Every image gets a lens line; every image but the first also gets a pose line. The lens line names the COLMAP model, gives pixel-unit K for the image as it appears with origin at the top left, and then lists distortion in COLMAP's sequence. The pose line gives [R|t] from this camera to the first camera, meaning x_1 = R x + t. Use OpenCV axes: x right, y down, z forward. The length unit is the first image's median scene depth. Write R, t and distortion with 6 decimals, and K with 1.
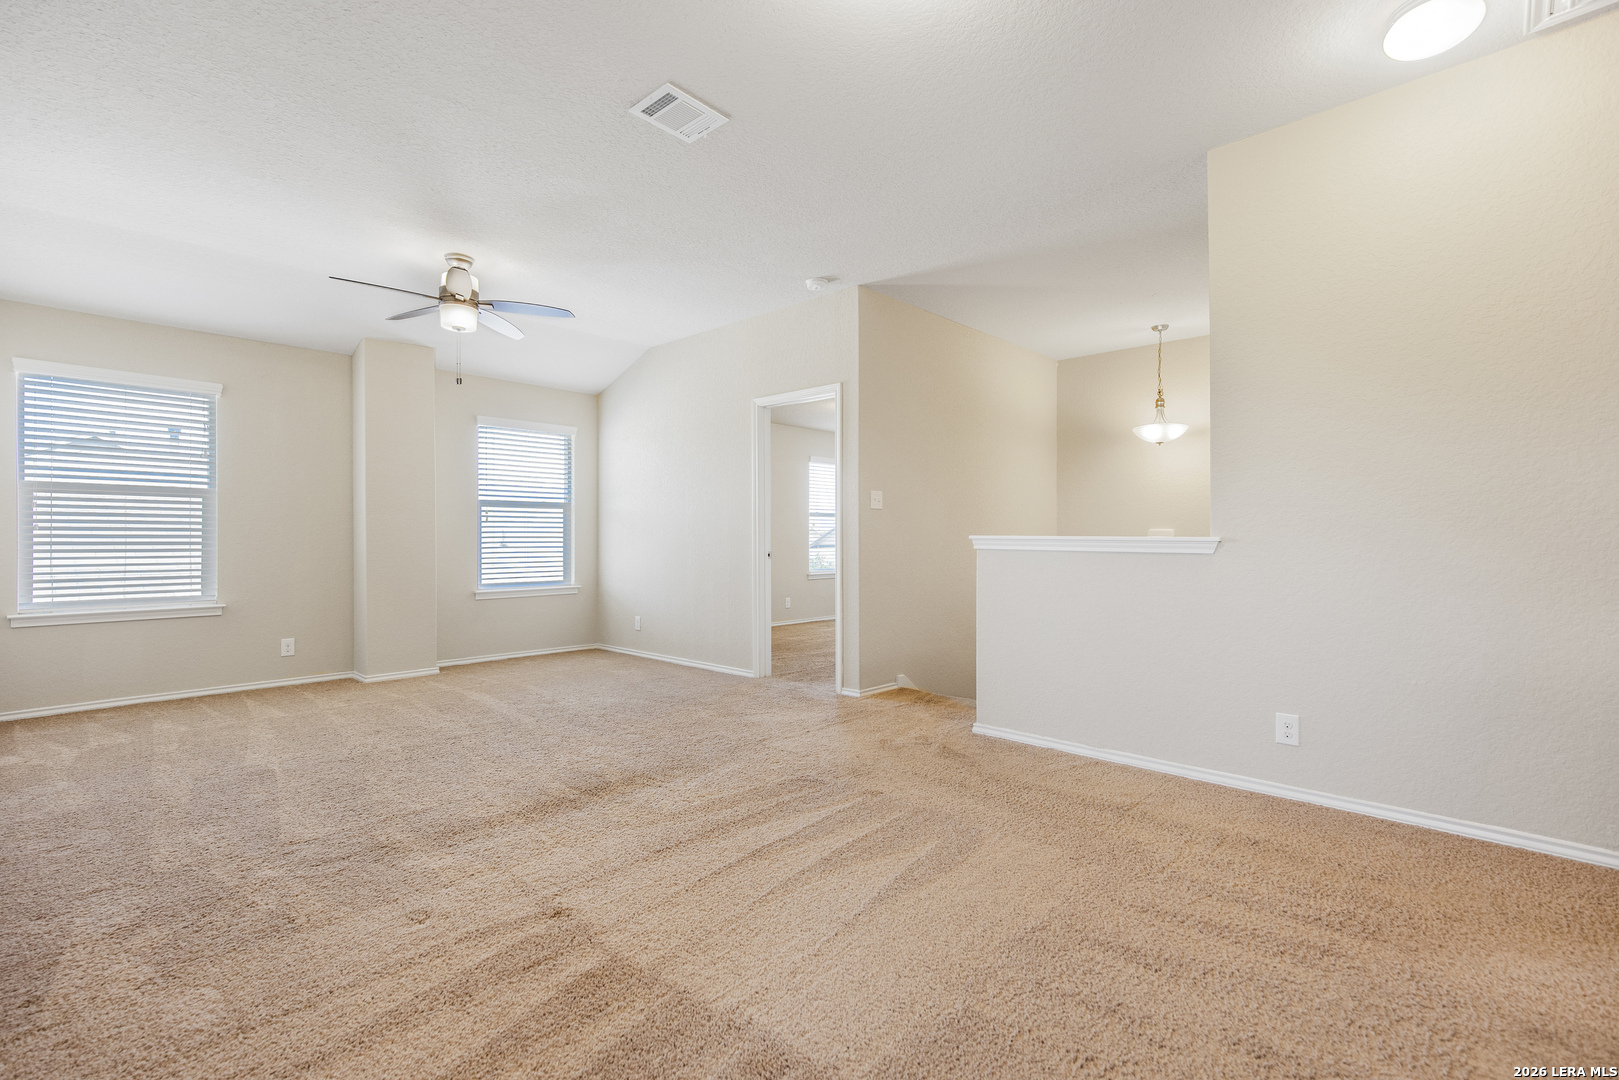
lens RADIAL K [[754.4, 0, 807.2], [0, 754.4, 537.5], [0, 0, 1]] dist [-0.003756, 0.000812]
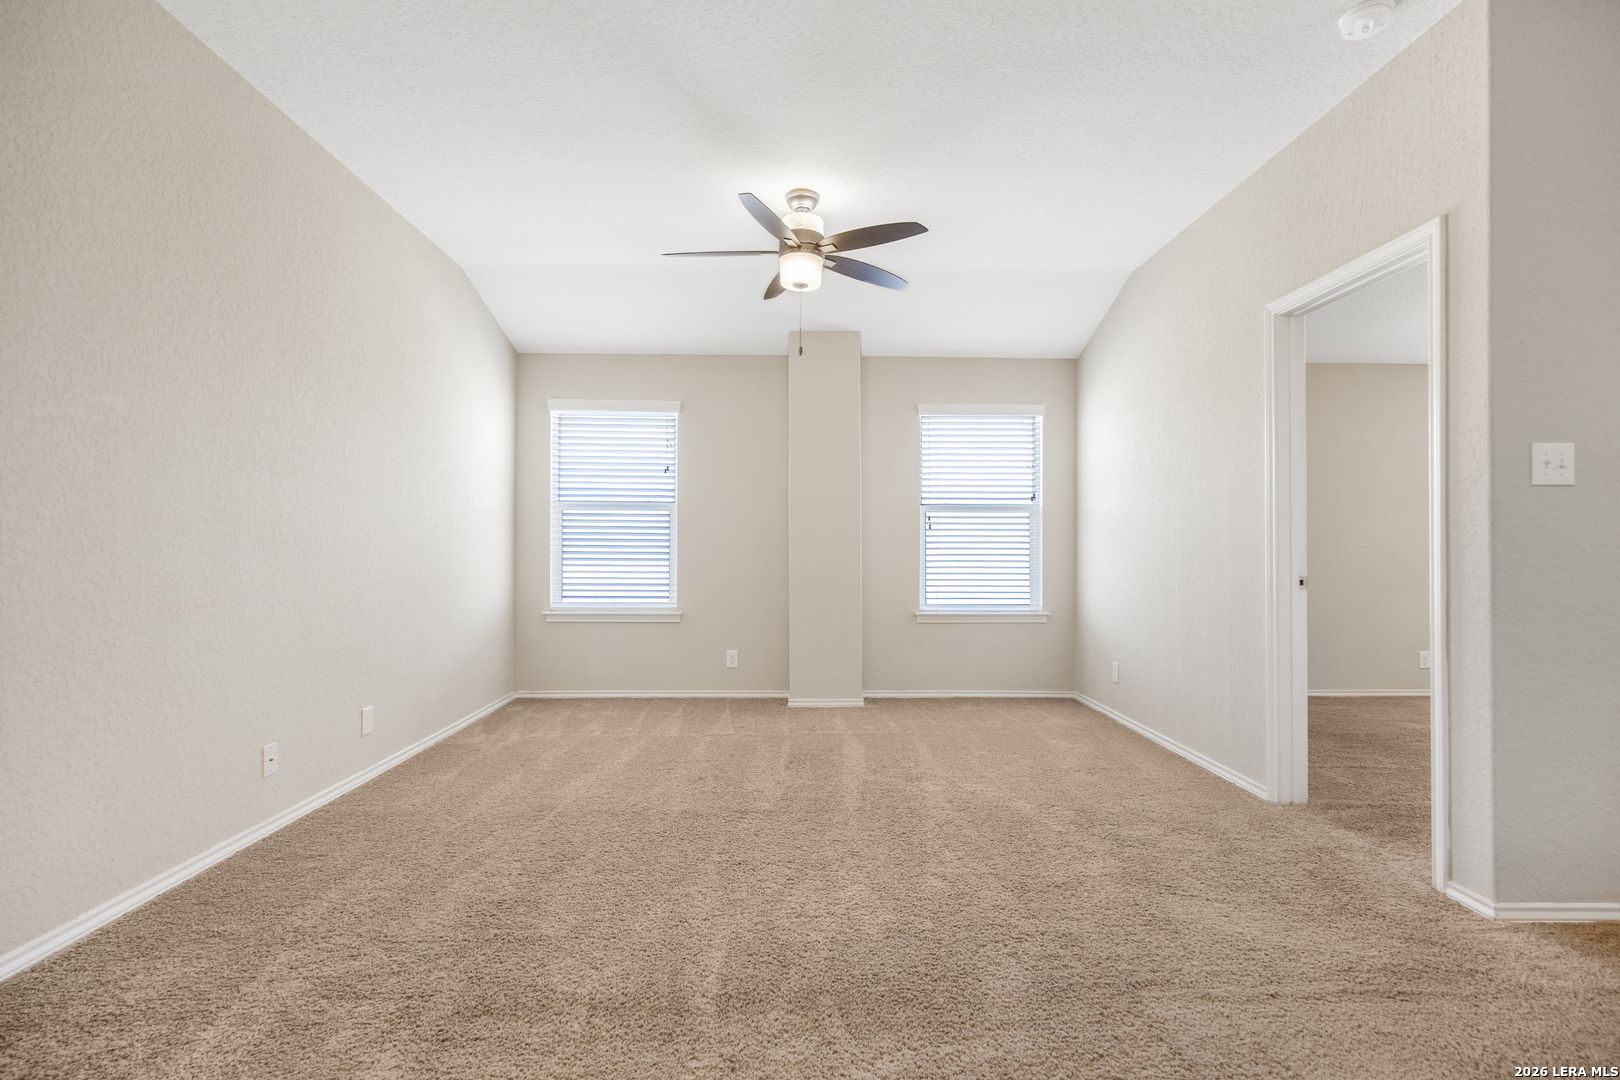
lens RADIAL K [[754.9, 0, 814.3], [0, 754.9, 542.4], [0, 0, 1]] dist [-0.003756, 0.000812]
pose [[0.706130, -0.002868, -0.708077, 0.097342], [-0.003489, 0.999966, -0.007530, -0.000533], [0.708074, 0.007788, 0.706095, 0.399310]]
